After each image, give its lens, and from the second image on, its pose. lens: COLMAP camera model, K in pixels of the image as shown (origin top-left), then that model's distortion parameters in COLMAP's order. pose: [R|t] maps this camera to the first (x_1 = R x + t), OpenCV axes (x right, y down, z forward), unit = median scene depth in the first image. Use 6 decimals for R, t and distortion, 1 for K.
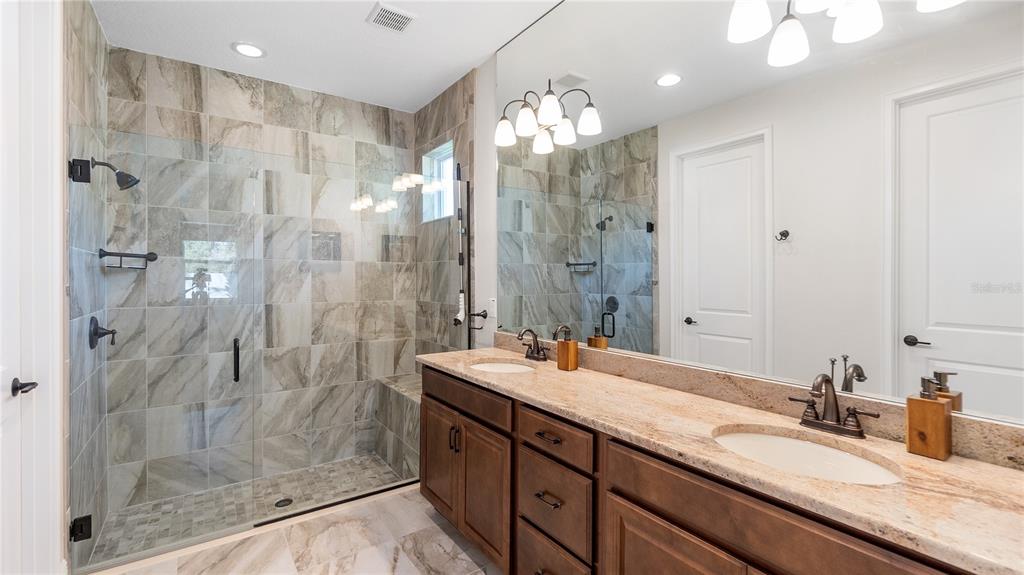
lens RADIAL K [[448.6, 0, 513.2], [0, 448.6, 282.7], [0, 0, 1]] dist [-0.002555, -0.000047]
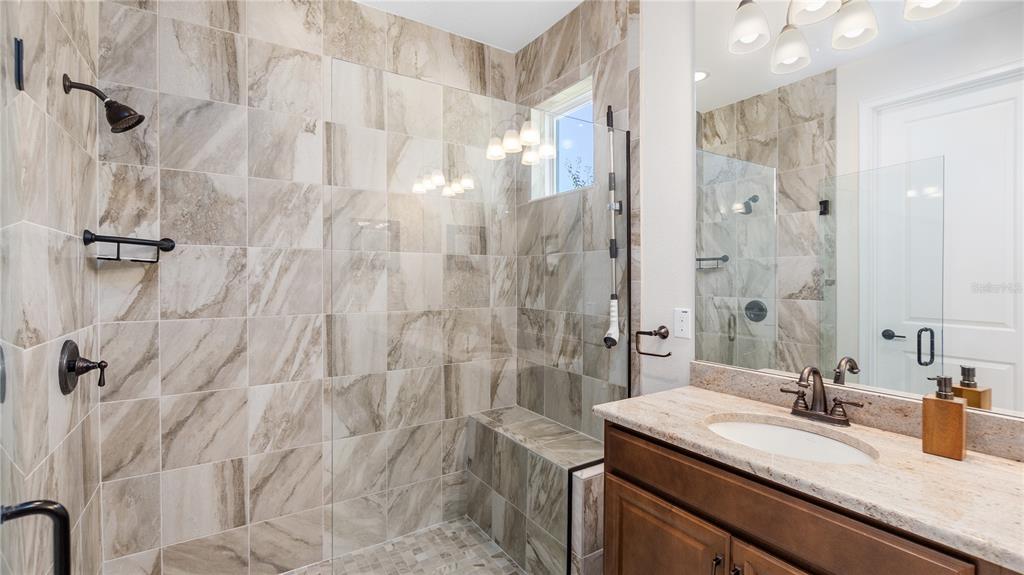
lens RADIAL K [[448.6, 0, 511.2], [0, 448.6, 284.9], [0, 0, 1]] dist [-0.002555, -0.000047]
pose [[0.999086, -0.000231, -0.042748, -0.232912], [0.000473, 0.999984, 0.005652, -0.001530], [0.042746, -0.005667, 0.999070, 0.311438]]
